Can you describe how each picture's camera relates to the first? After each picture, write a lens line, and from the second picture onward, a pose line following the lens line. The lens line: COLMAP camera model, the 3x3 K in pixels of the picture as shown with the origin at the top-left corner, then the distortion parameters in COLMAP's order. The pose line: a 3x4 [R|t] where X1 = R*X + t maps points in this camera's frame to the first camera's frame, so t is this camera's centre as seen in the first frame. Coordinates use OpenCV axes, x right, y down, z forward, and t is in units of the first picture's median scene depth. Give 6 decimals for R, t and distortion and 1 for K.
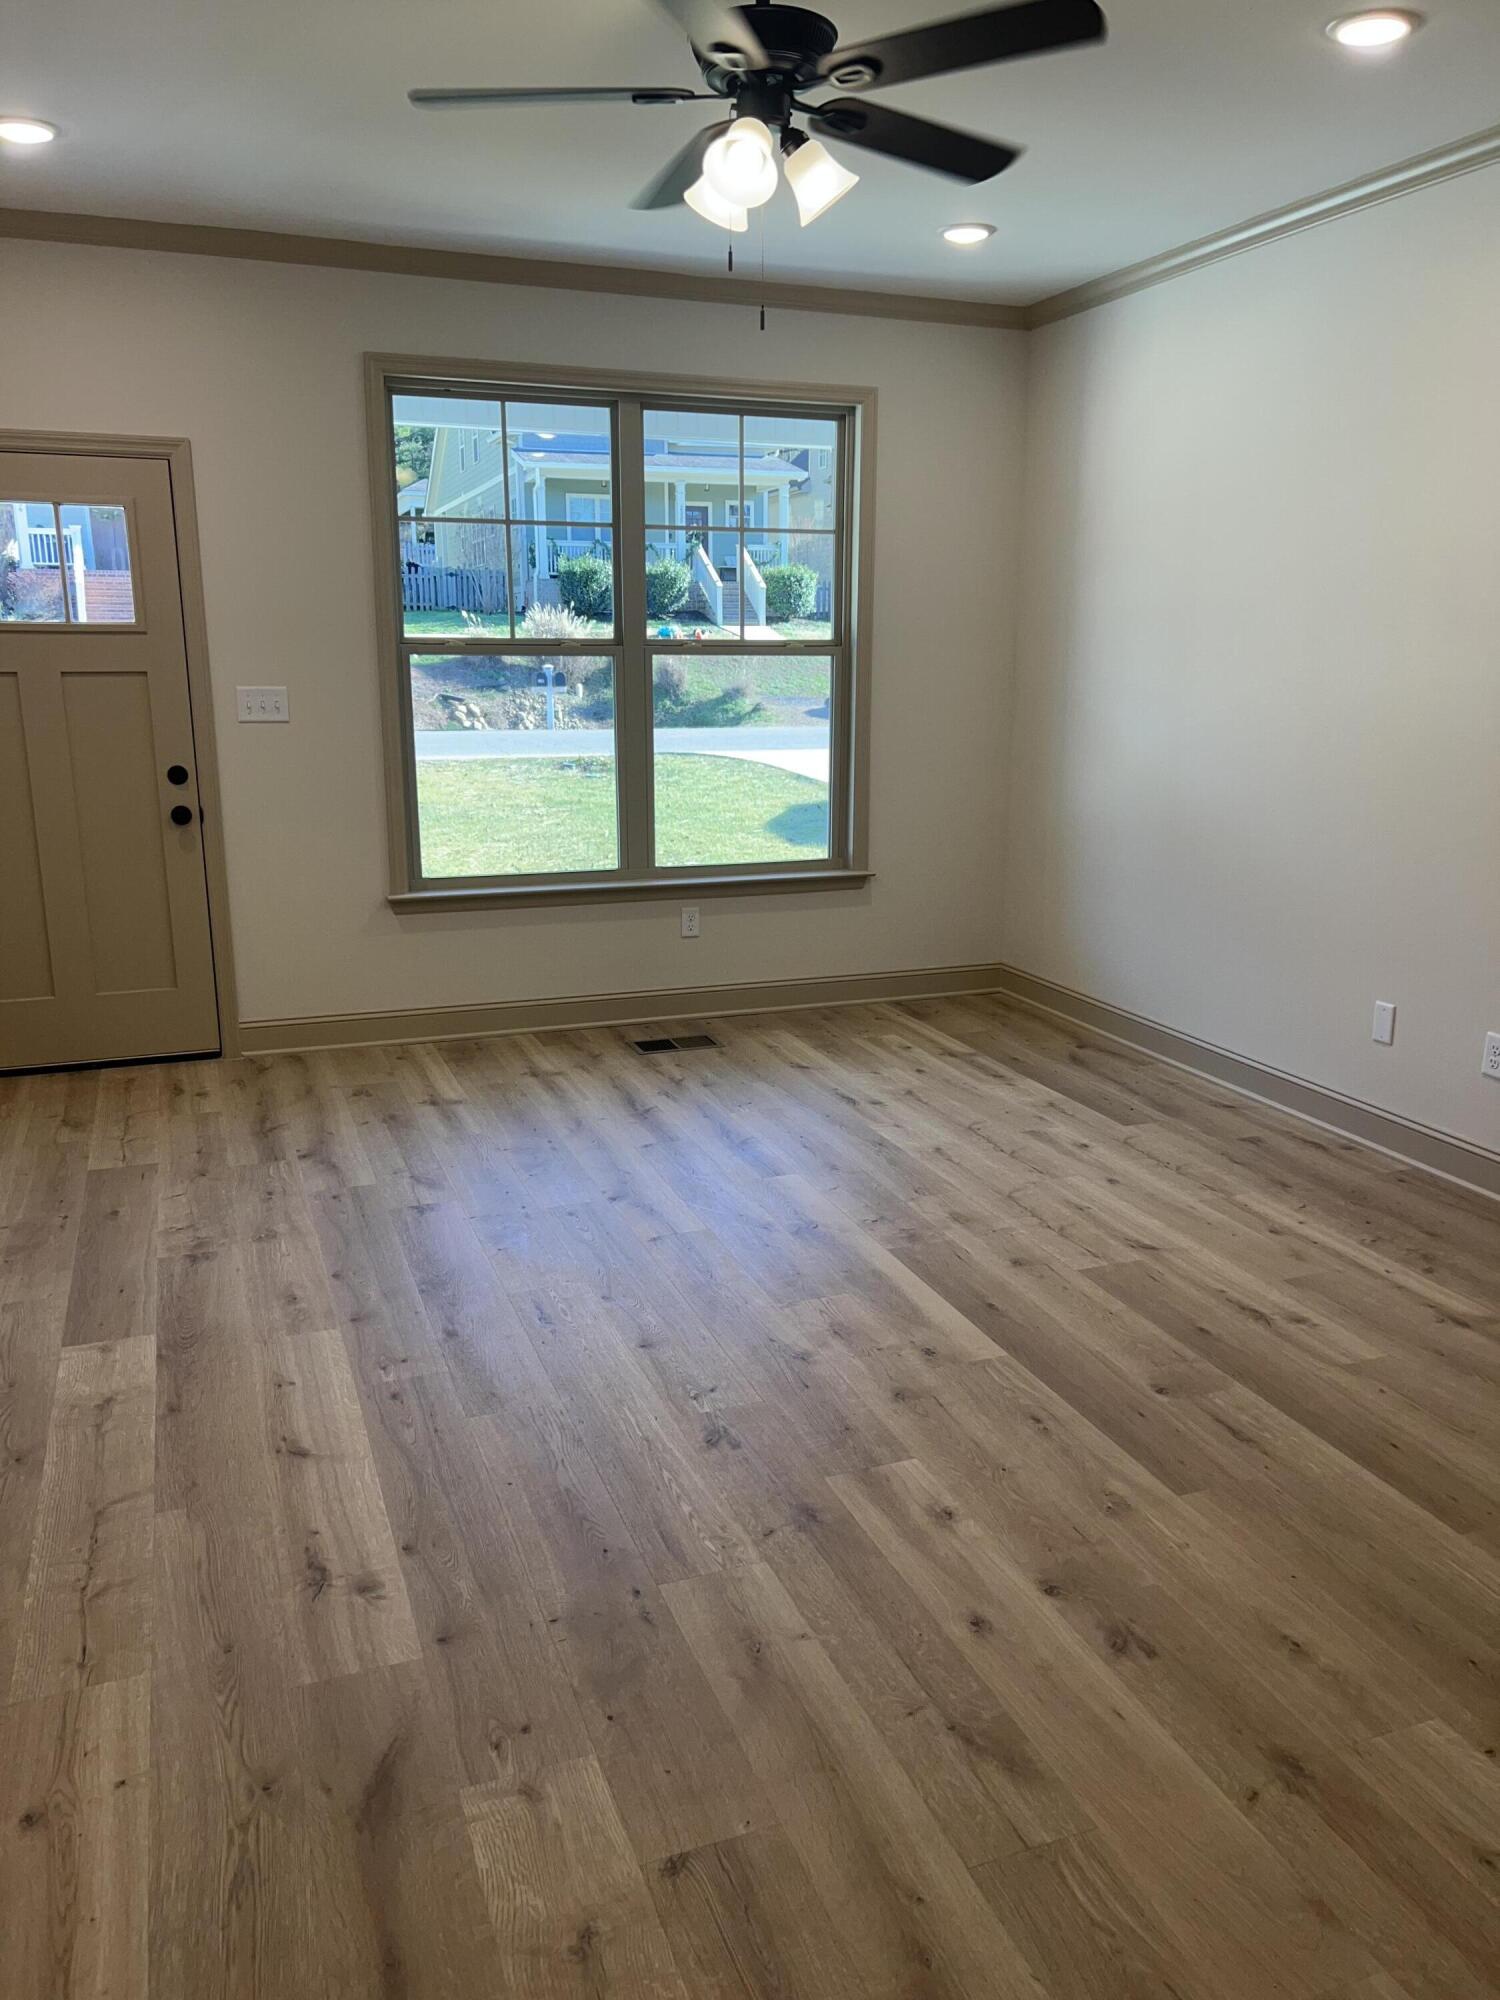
lens RADIAL K [[1508.3, 0, 760.0], [0, 1508.3, 1004.1], [0, 0, 1]] dist [0.053797, -0.062123]
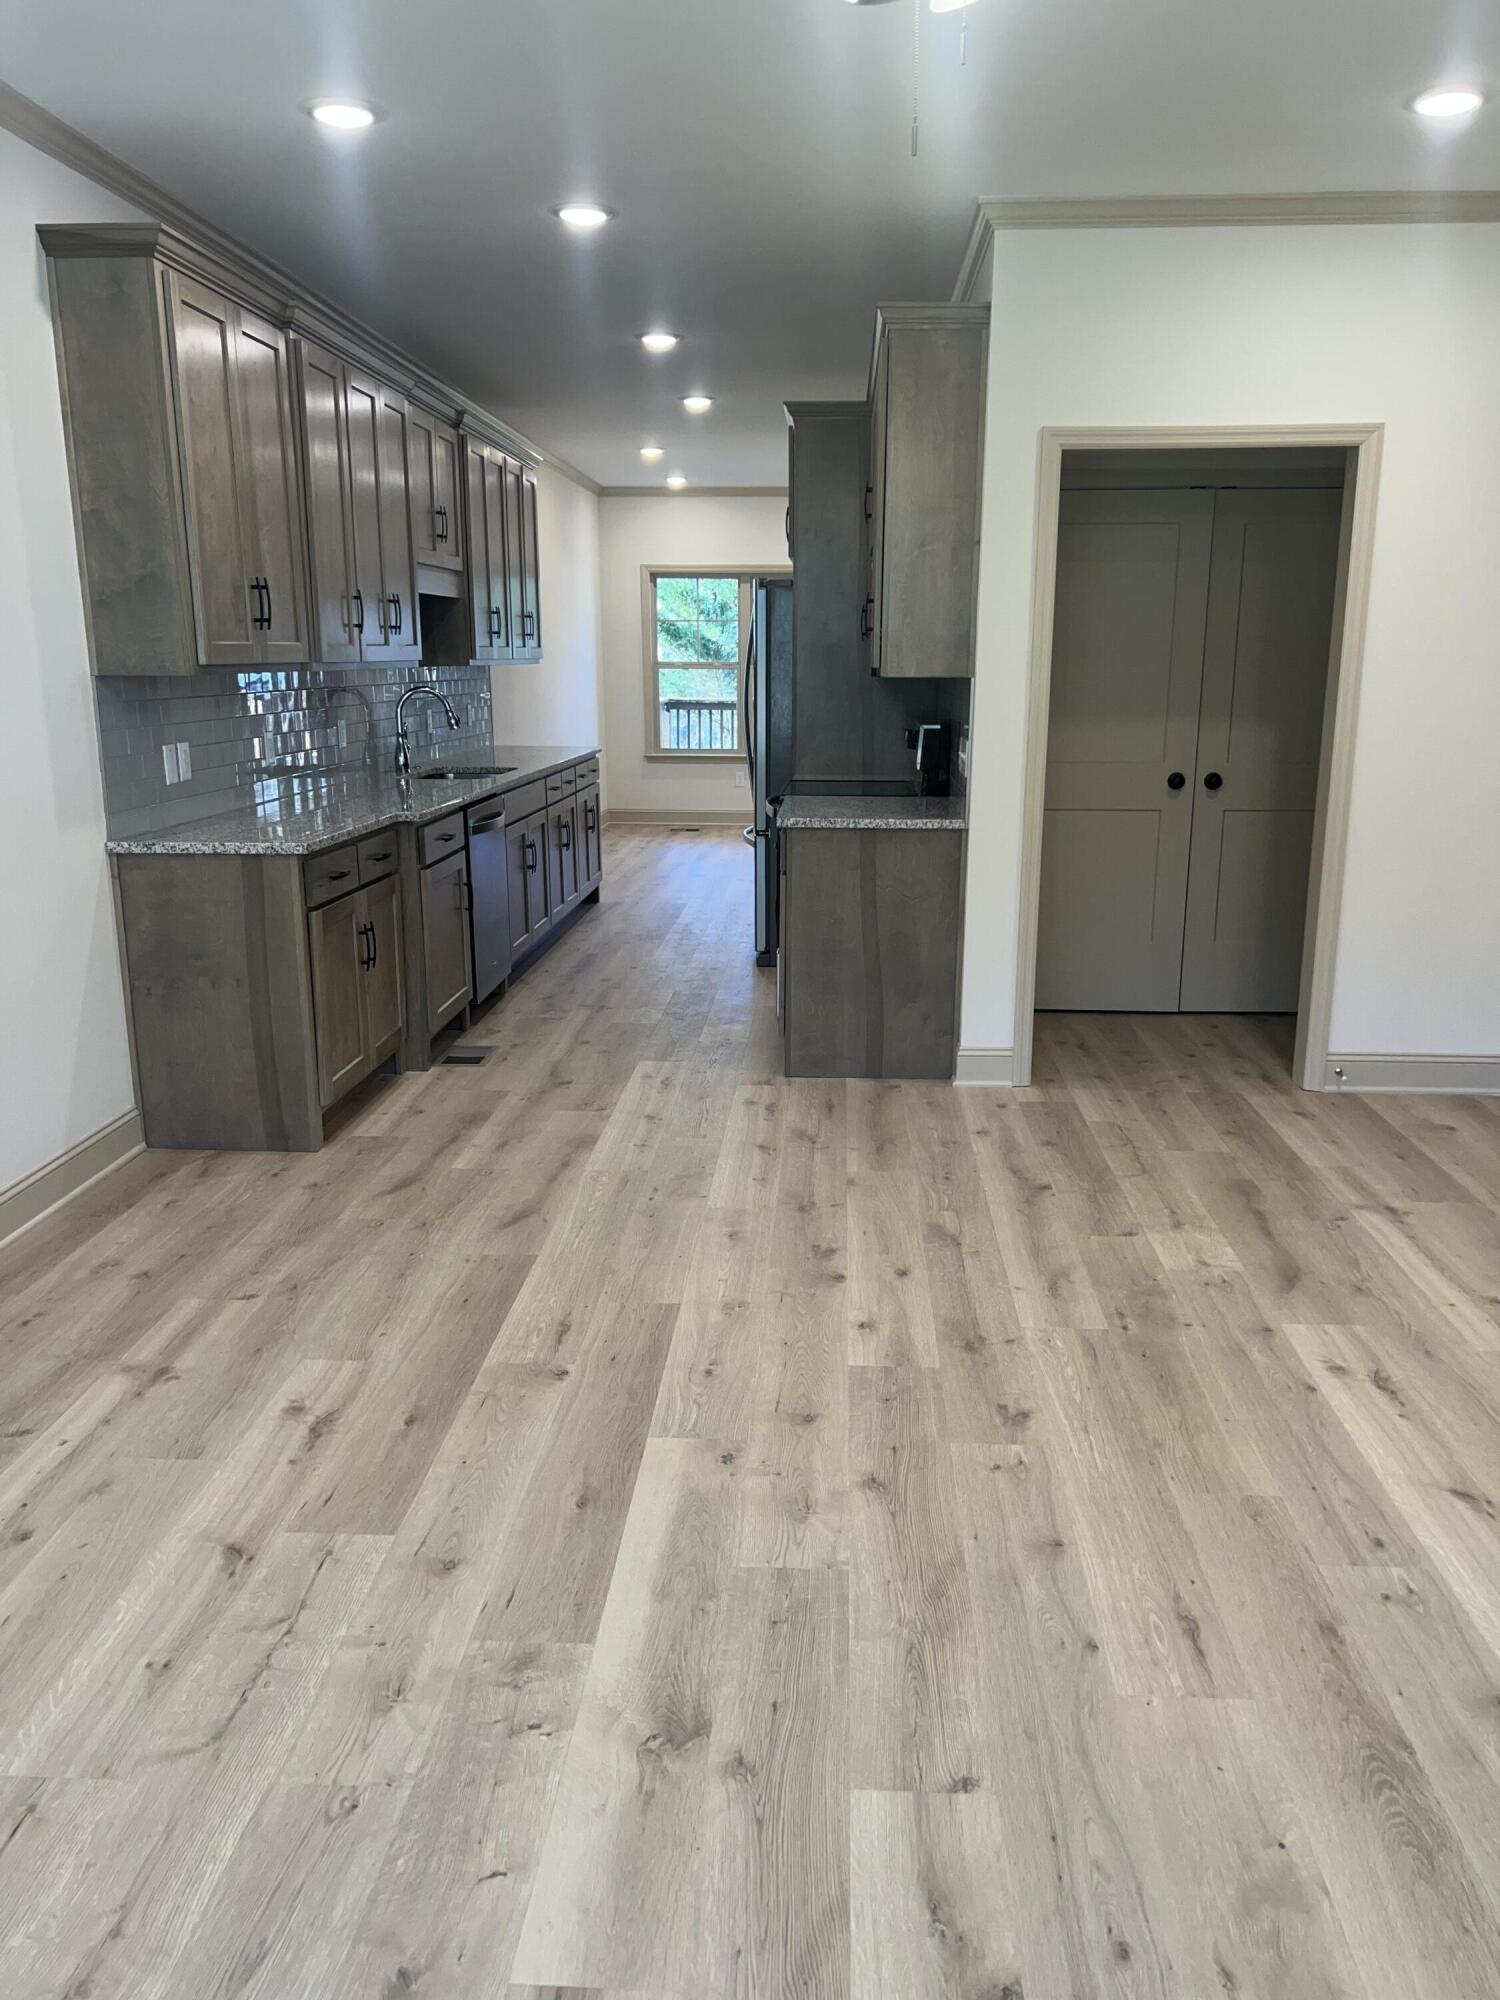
lens RADIAL K [[1508.3, 0, 760.0], [0, 1508.3, 1004.1], [0, 0, 1]] dist [0.053797, -0.062123]
pose [[-0.913782, -0.096249, 0.394636, -0.255764], [0.090041, 0.899358, 0.427840, -0.428632], [-0.396099, 0.426486, -0.813152, 1.853624]]
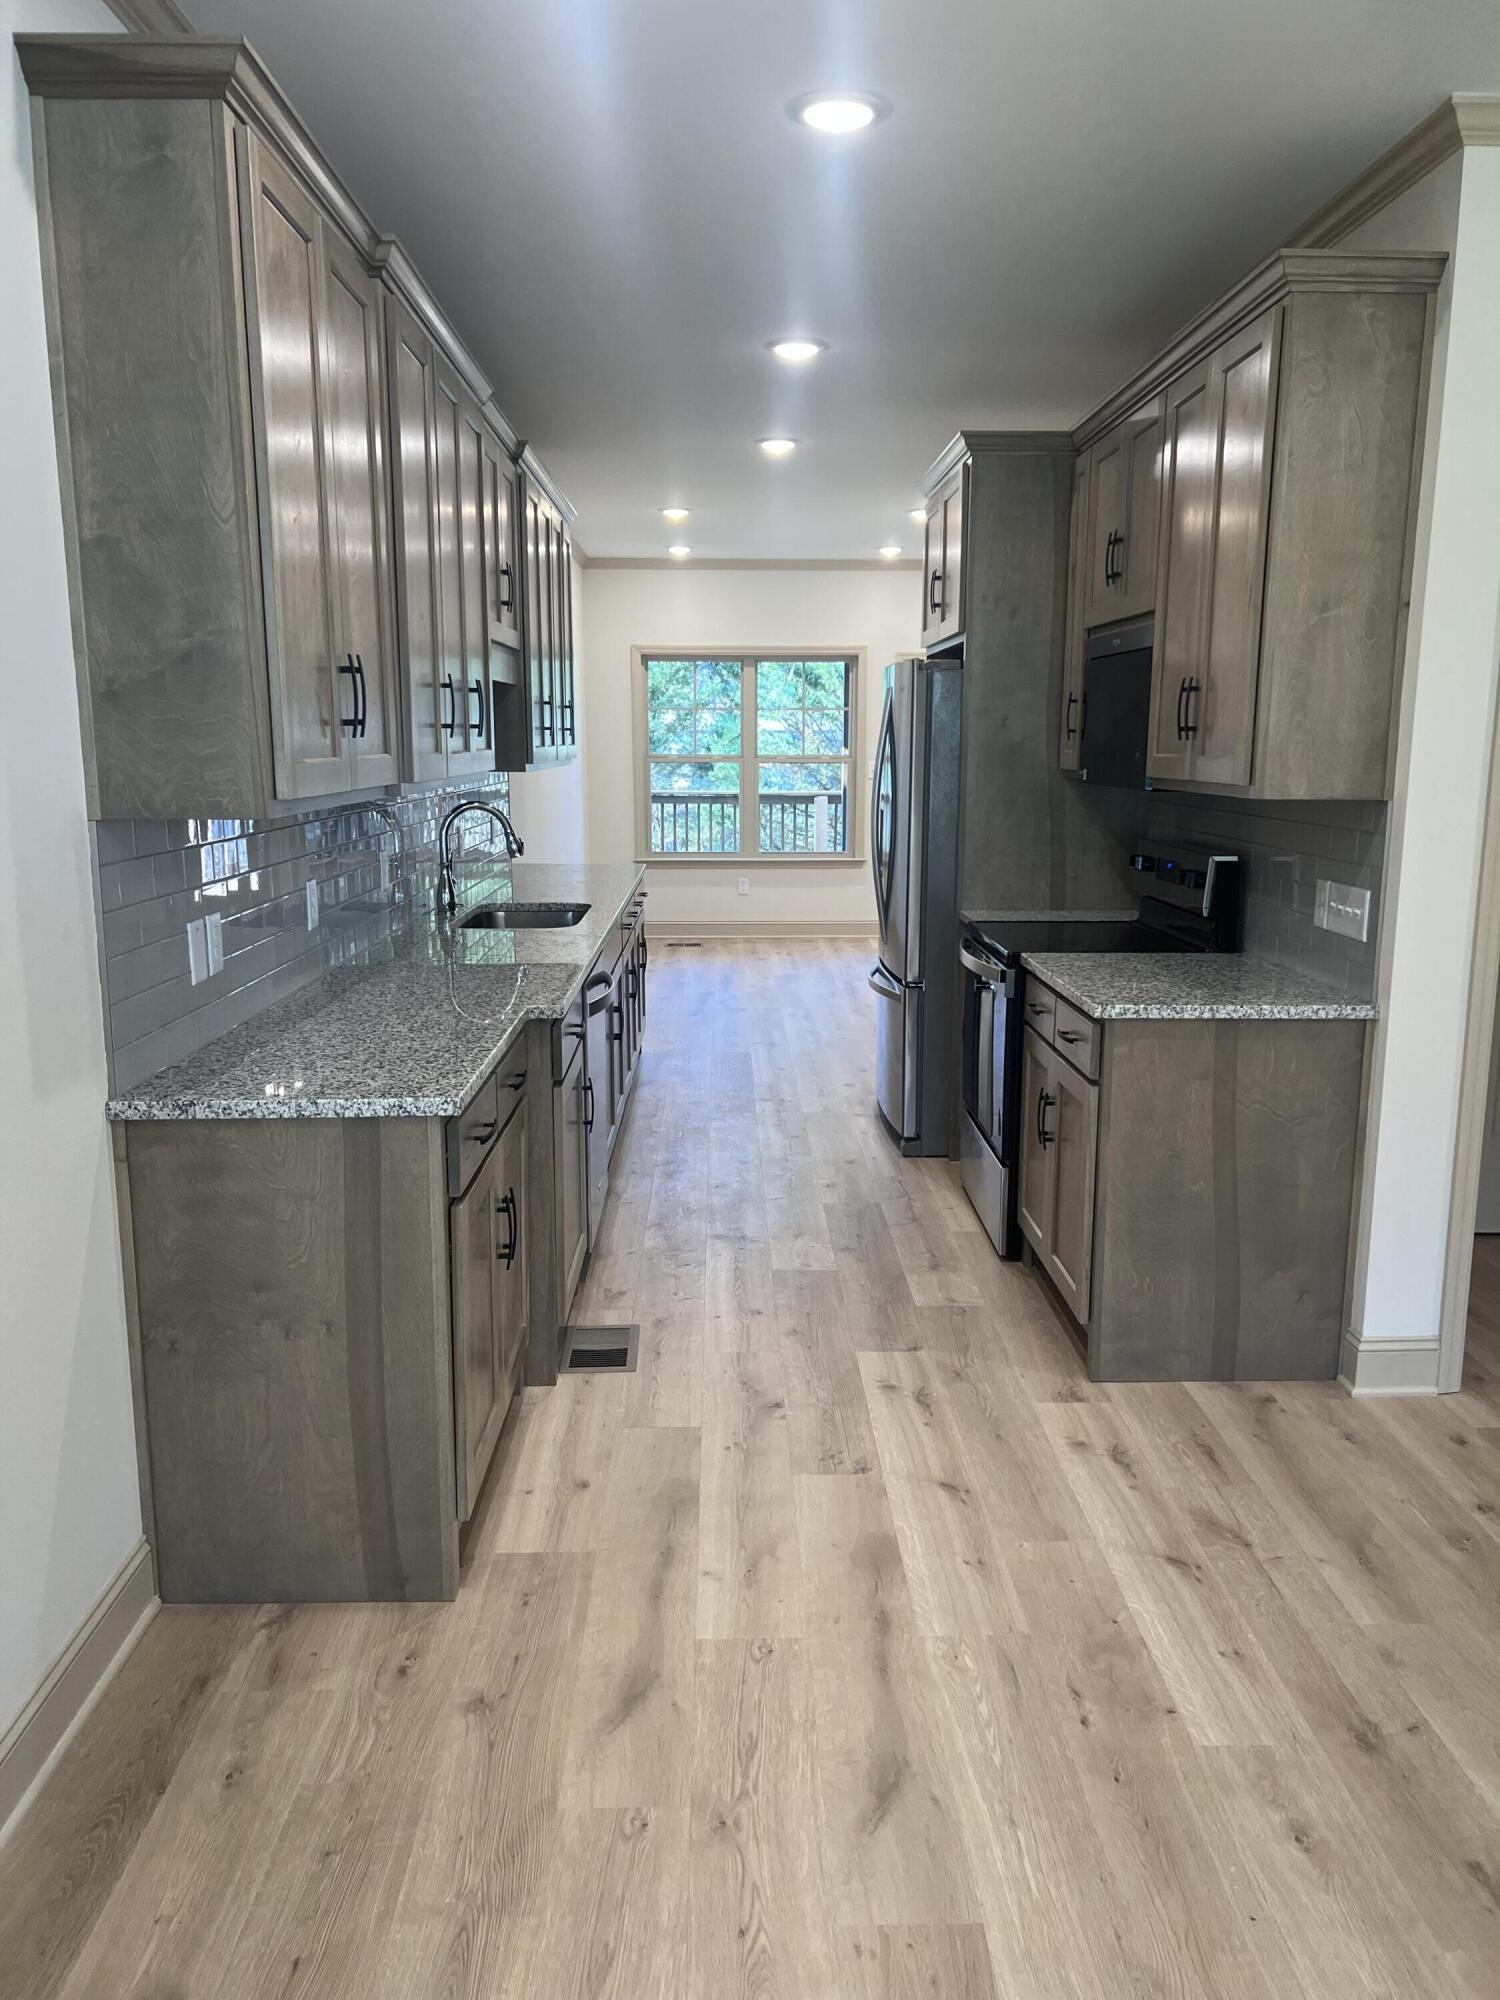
lens RADIAL K [[1511.7, 0, 750.0], [0, 1511.7, 1000.0], [0, 0, 1]] dist [0.036178, -0.039624]
pose [[-0.940497, -0.061619, 0.334167, 0.321936], [0.075955, 0.920416, 0.383492, -0.346502], [-0.331203, 0.386055, -0.860968, 1.416018]]
